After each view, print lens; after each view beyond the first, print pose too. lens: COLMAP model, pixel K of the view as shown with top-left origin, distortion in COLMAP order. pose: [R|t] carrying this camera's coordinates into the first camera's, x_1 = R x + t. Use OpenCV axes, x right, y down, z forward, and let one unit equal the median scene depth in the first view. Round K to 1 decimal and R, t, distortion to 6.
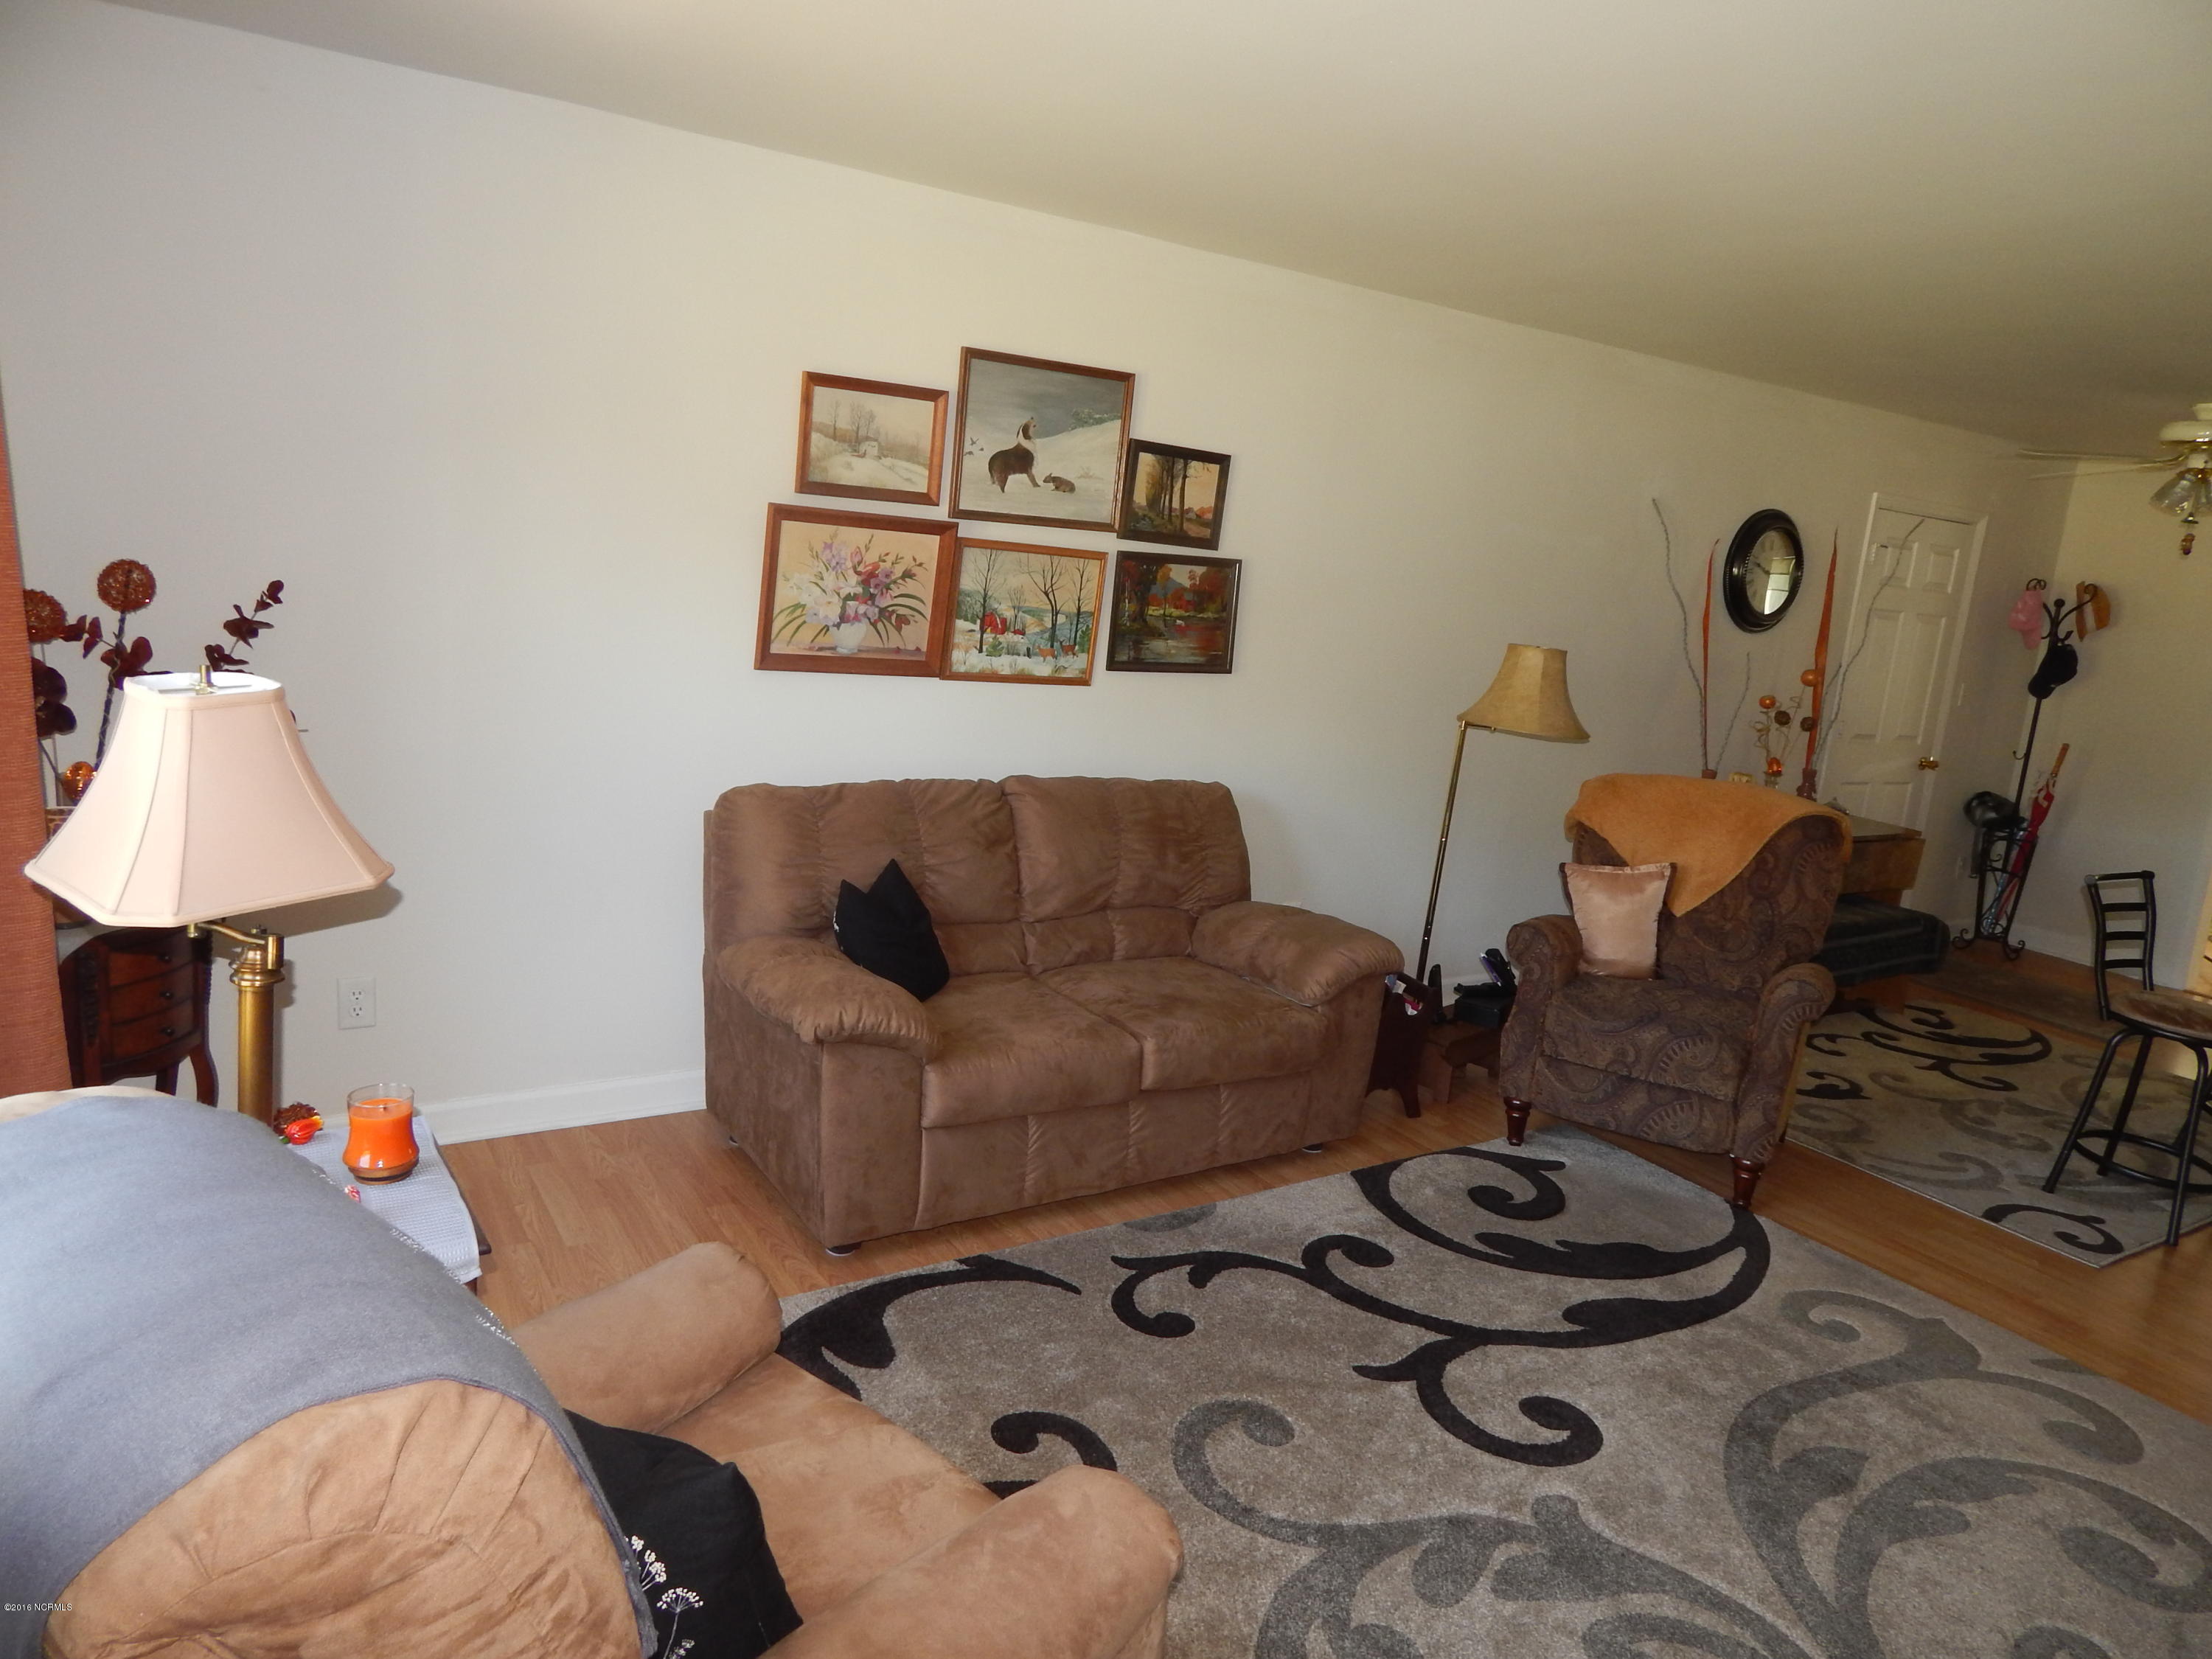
lens RADIAL K [[1448.4, 0, 1111.4], [0, 1448.4, 823.8], [0, 0, 1]] dist [-0.004956, -0.007209]
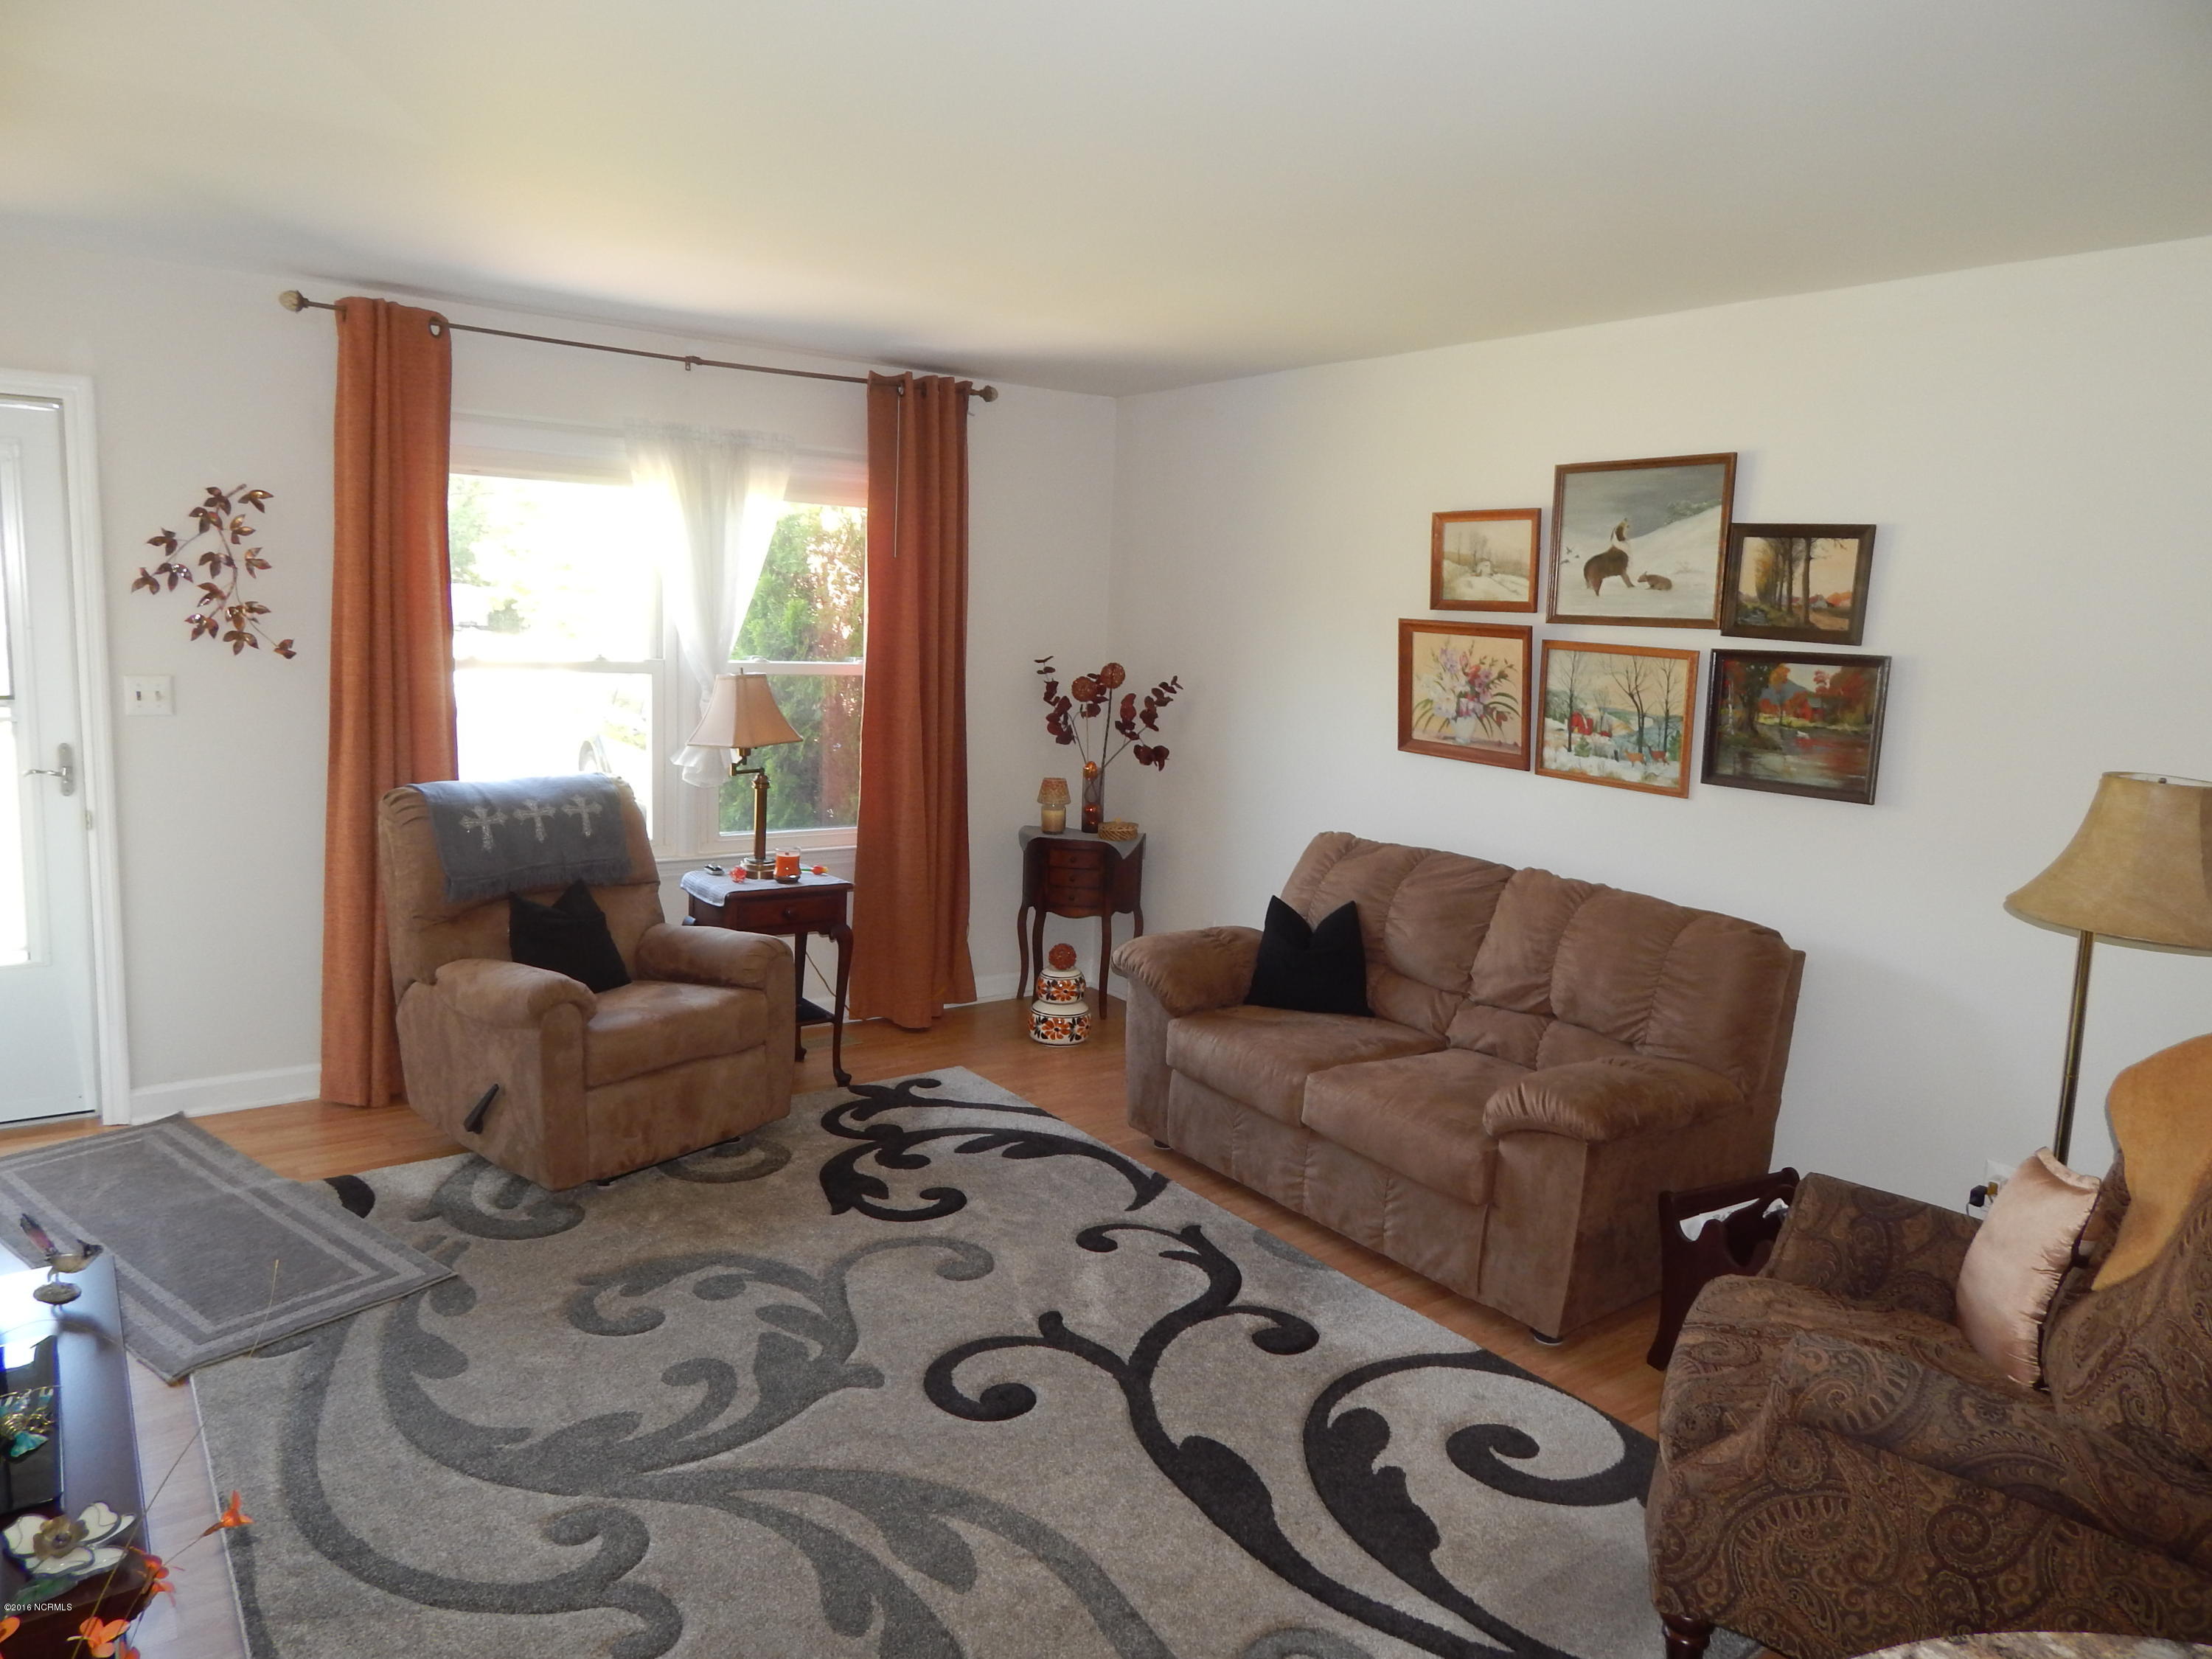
lens RADIAL K [[1448.4, 0, 1111.4], [0, 1448.4, 823.8], [0, 0, 1]] dist [-0.004956, -0.007209]
pose [[0.062647, 0.061346, -0.996149, 0.918924], [-0.229085, 0.972344, 0.045473, -0.041518], [0.971388, 0.225354, 0.074968, 0.626621]]
